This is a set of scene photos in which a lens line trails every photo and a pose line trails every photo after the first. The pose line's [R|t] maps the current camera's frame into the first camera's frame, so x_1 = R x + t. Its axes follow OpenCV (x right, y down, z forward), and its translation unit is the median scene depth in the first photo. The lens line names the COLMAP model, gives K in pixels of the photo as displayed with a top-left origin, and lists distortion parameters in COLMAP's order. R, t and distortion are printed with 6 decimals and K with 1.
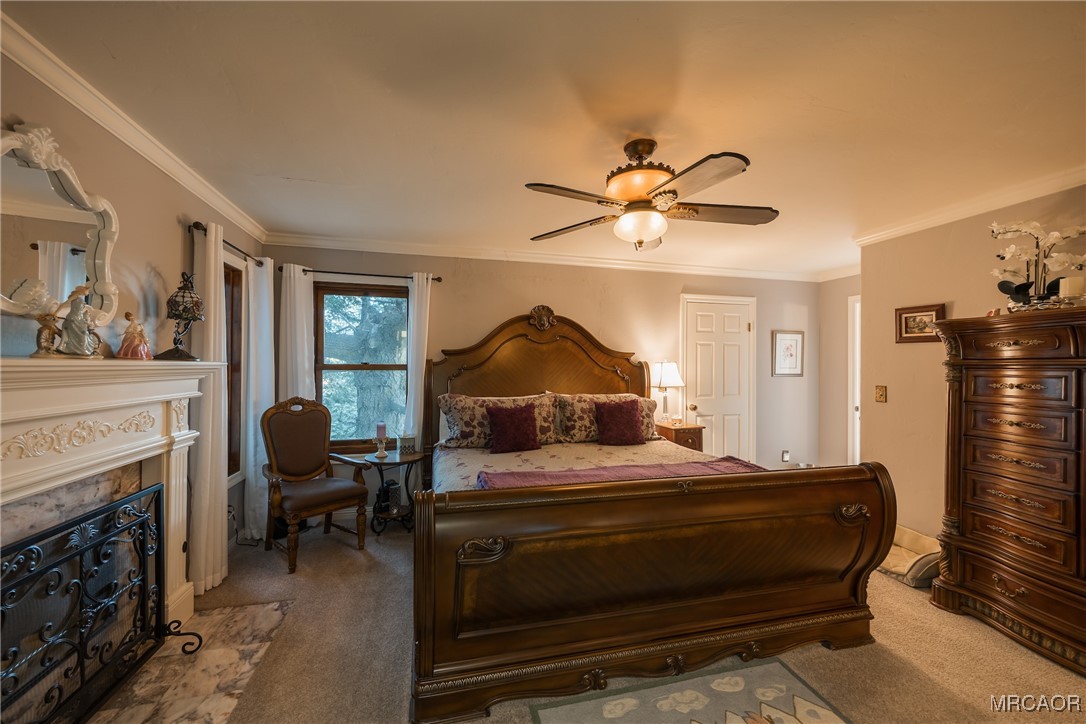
lens RADIAL K [[440.5, 0, 469.5], [0, 440.5, 363.7], [0, 0, 1]] dist [0.006133, -0.000026]
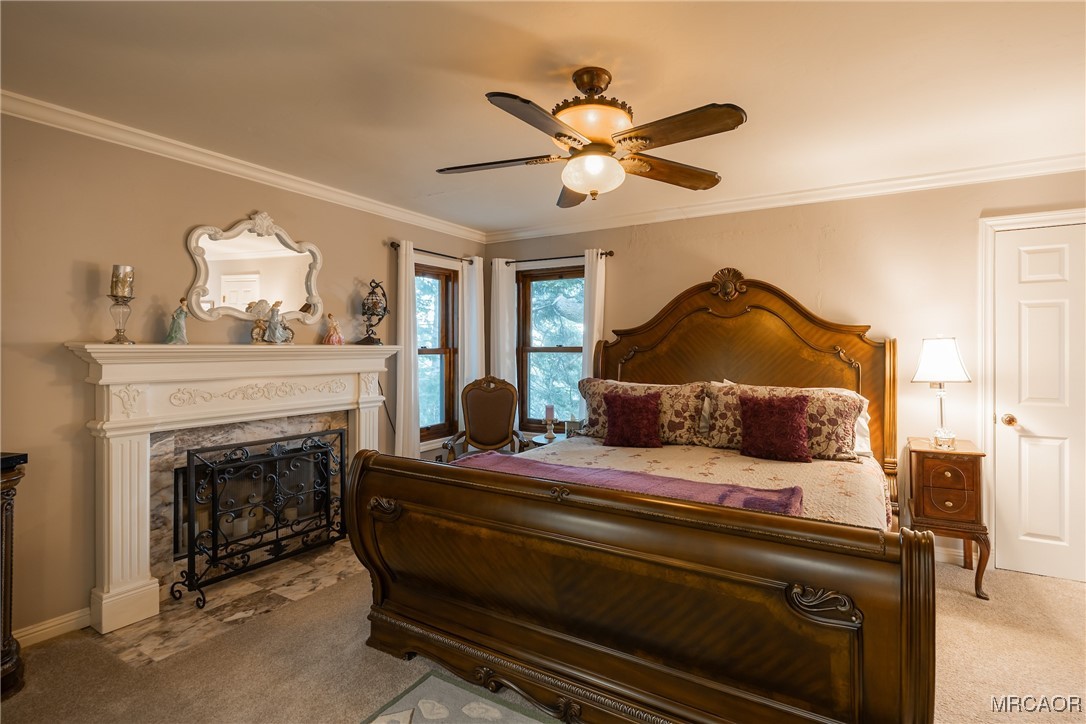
lens RADIAL K [[513.8, 0, 581.1], [0, 513.8, 347.3], [0, 0, 1]] dist [0.000365, -0.000152]
pose [[0.725826, -0.006139, -0.687851, 0.668728], [0.007450, 0.999972, -0.001064, 0.005172], [0.687838, -0.004352, 0.725852, 0.193355]]
